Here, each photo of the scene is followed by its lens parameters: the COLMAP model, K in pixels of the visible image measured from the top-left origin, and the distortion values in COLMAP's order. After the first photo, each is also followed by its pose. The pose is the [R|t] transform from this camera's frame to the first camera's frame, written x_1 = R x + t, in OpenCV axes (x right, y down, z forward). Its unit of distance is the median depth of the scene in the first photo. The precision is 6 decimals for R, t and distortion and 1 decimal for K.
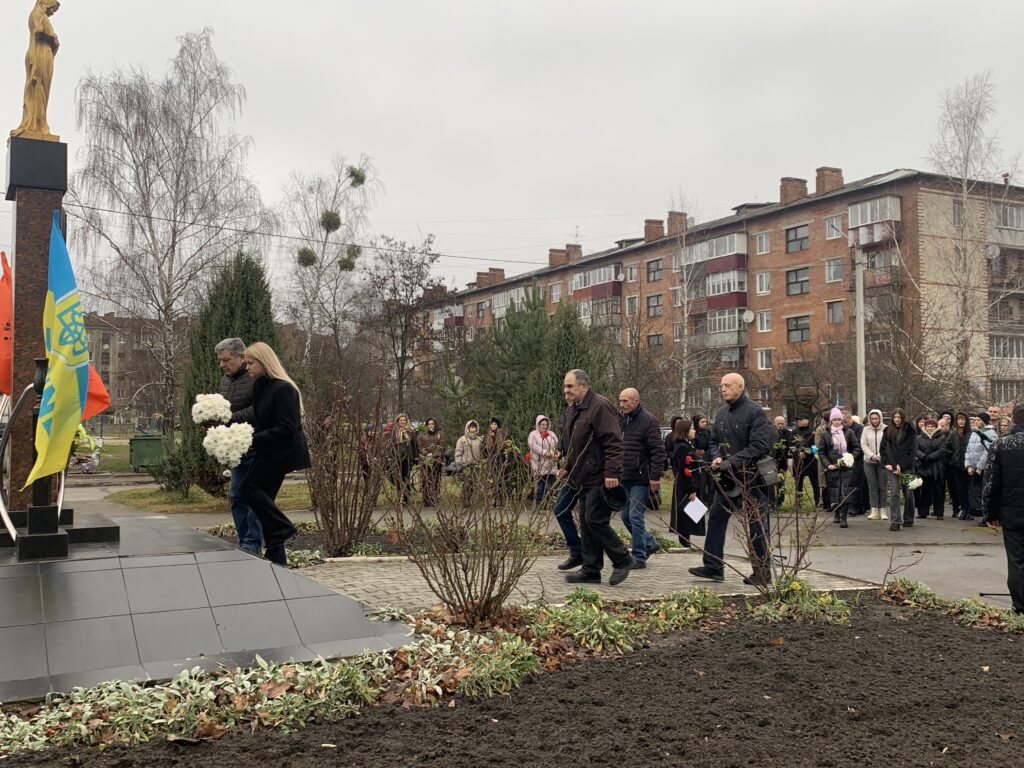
lens RADIAL K [[962.9, 0, 511.5], [0, 962.9, 382.1], [0, 0, 1]] dist [0.020173, 0.000000]
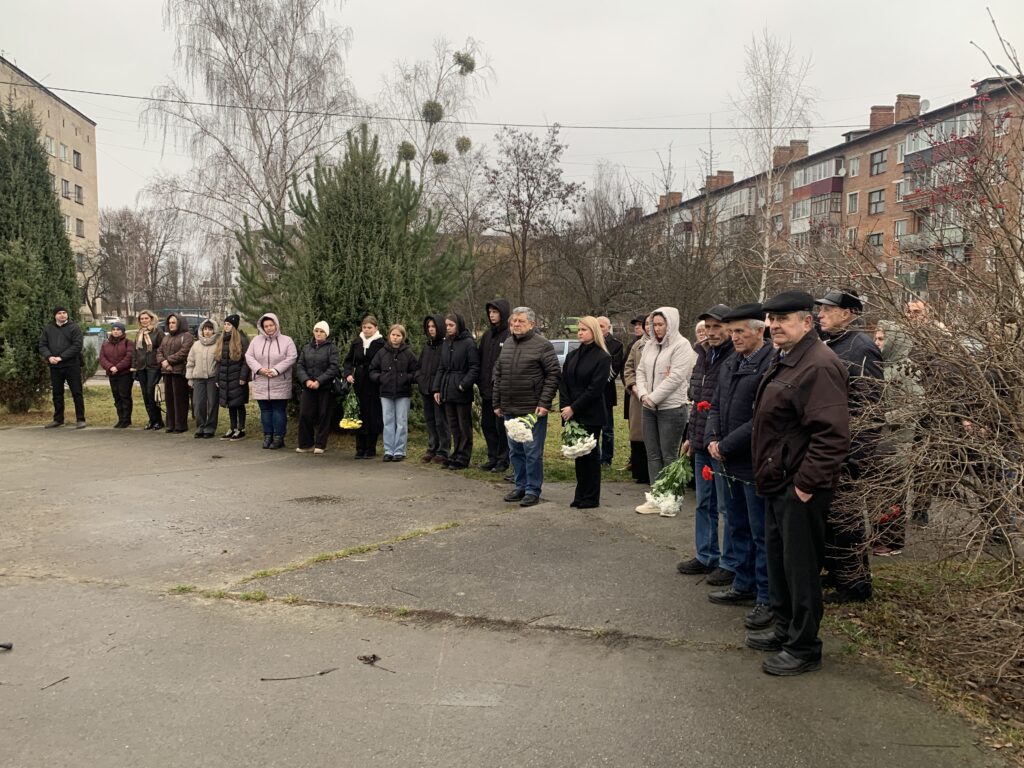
lens RADIAL K [[862.3, 0, 511.2], [0, 862.3, 381.2], [0, 0, 1]] dist [0.001168, -0.002031]
pose [[0.947334, 0.034462, -0.318387, 0.176741], [-0.000648, 0.994398, 0.105703, 0.007354], [0.320246, -0.099929, 0.942049, 0.205465]]
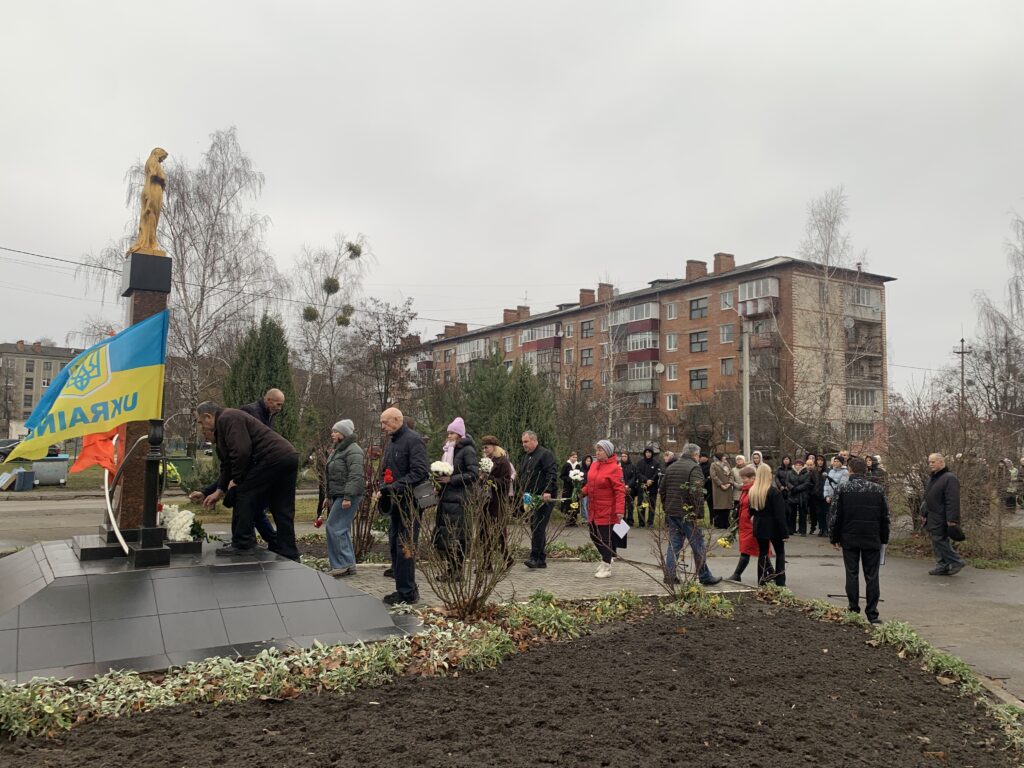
lens RADIAL K [[782.6, 0, 515.7], [0, 782.6, 378.4], [0, 0, 1]] dist [0.033211, -0.031968]
pose [[0.997981, 0.023931, 0.058828, -0.006455], [-0.021254, 0.998728, -0.045730, -0.006270], [-0.059847, 0.044388, 0.997220, -0.021940]]
